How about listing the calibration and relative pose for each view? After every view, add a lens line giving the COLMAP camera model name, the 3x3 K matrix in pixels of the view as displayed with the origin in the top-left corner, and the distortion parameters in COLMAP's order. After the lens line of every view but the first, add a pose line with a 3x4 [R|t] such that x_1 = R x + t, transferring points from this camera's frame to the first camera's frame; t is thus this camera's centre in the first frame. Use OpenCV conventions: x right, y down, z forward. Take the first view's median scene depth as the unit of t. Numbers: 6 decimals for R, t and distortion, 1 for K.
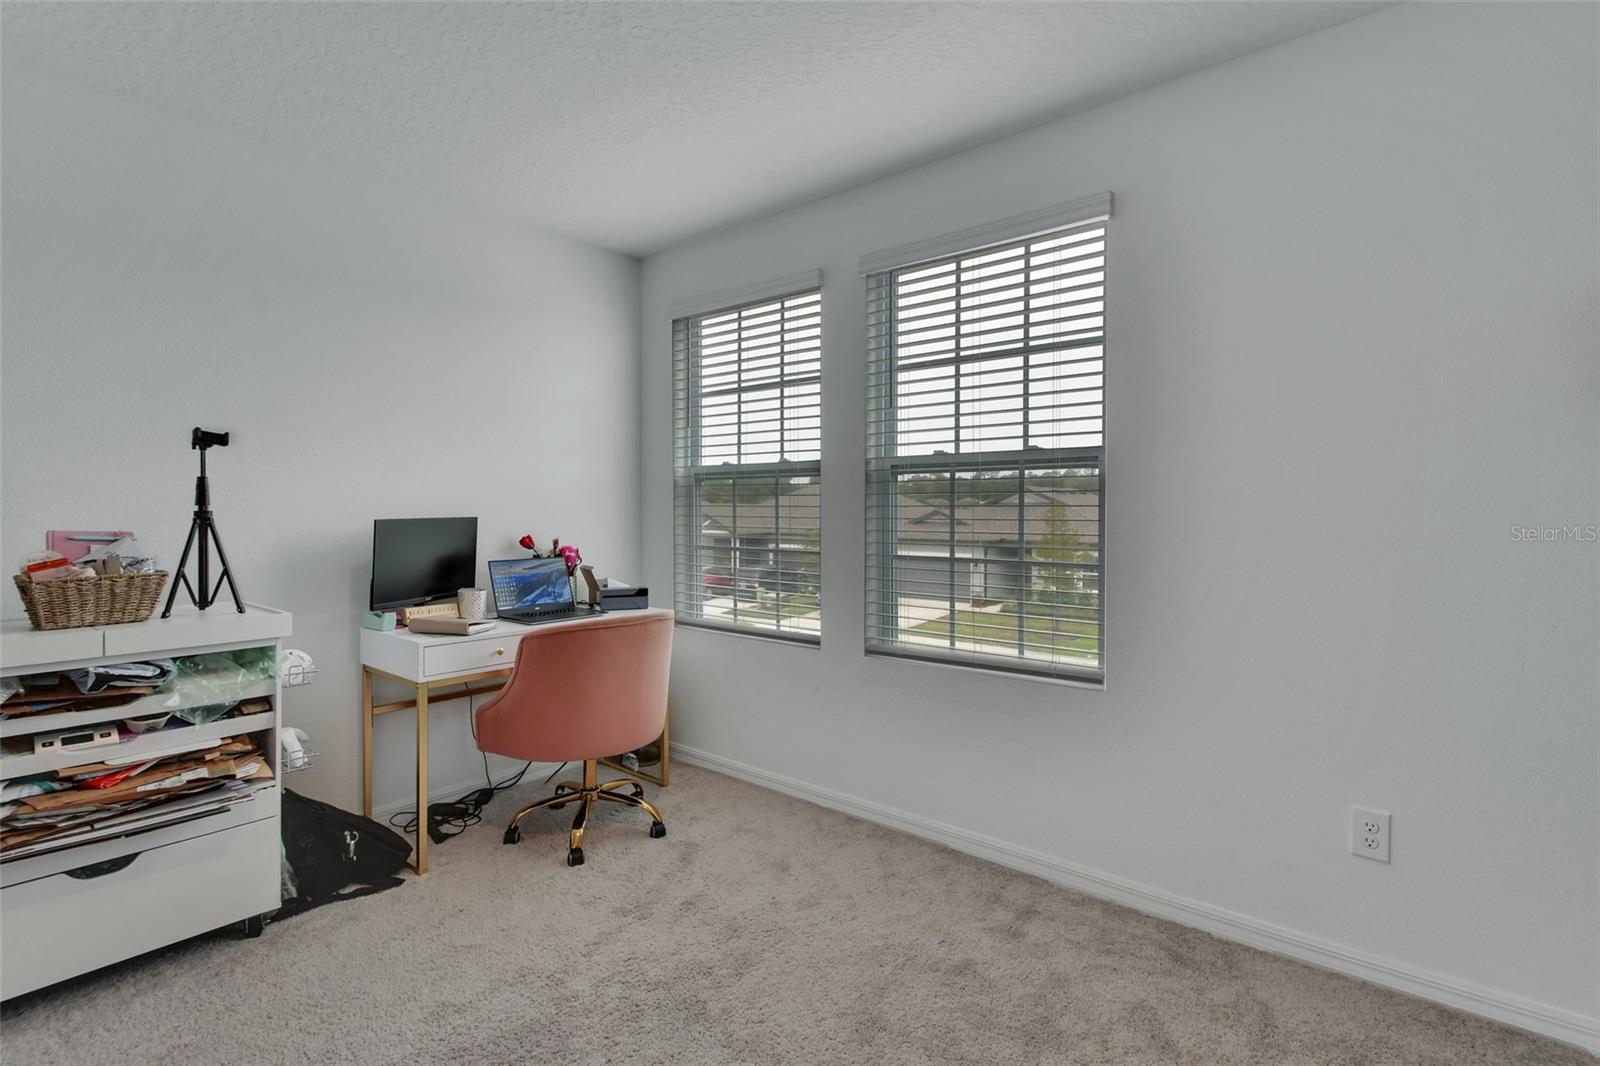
lens RADIAL K [[767.4, 0, 792.9], [0, 767.4, 518.5], [0, 0, 1]] dist [0.017585, -0.008126]
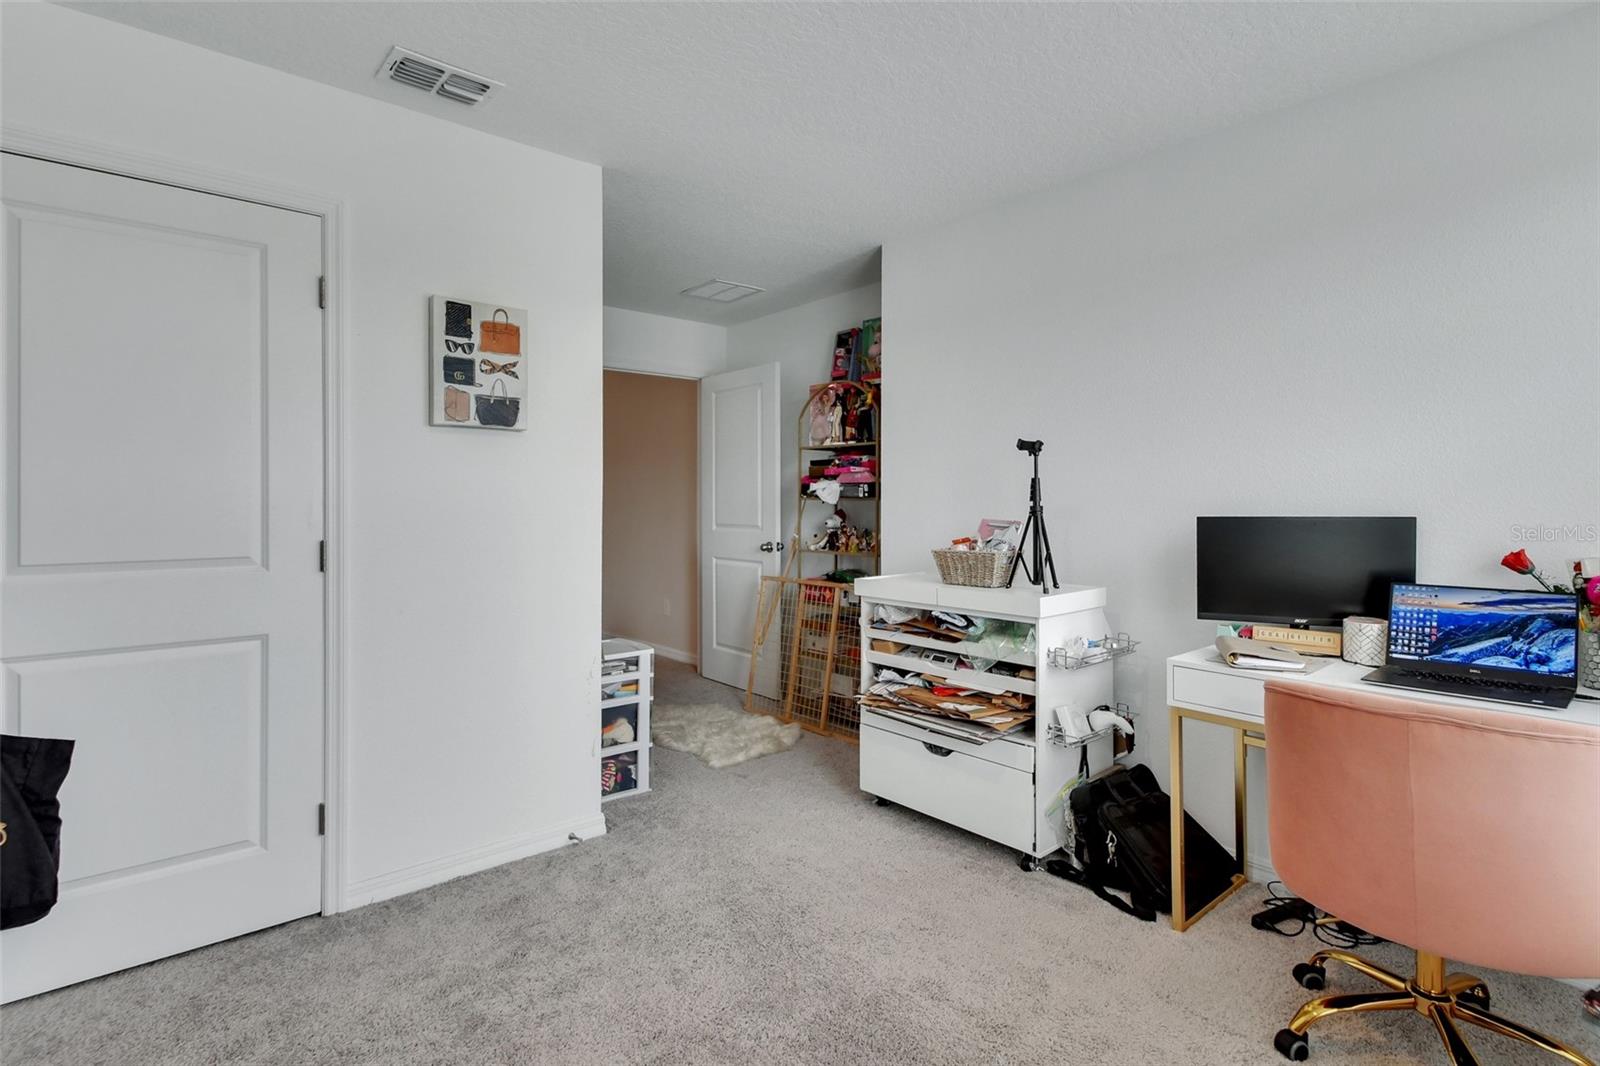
lens RADIAL K [[767.4, 0, 797.8], [0, 767.4, 526.1], [0, 0, 1]] dist [0.017585, -0.008126]
pose [[-0.153557, 0.020733, -0.987922, 0.493501], [-0.020586, 0.999496, 0.024175, 0.000270], [0.987925, 0.024049, -0.153053, 0.823773]]
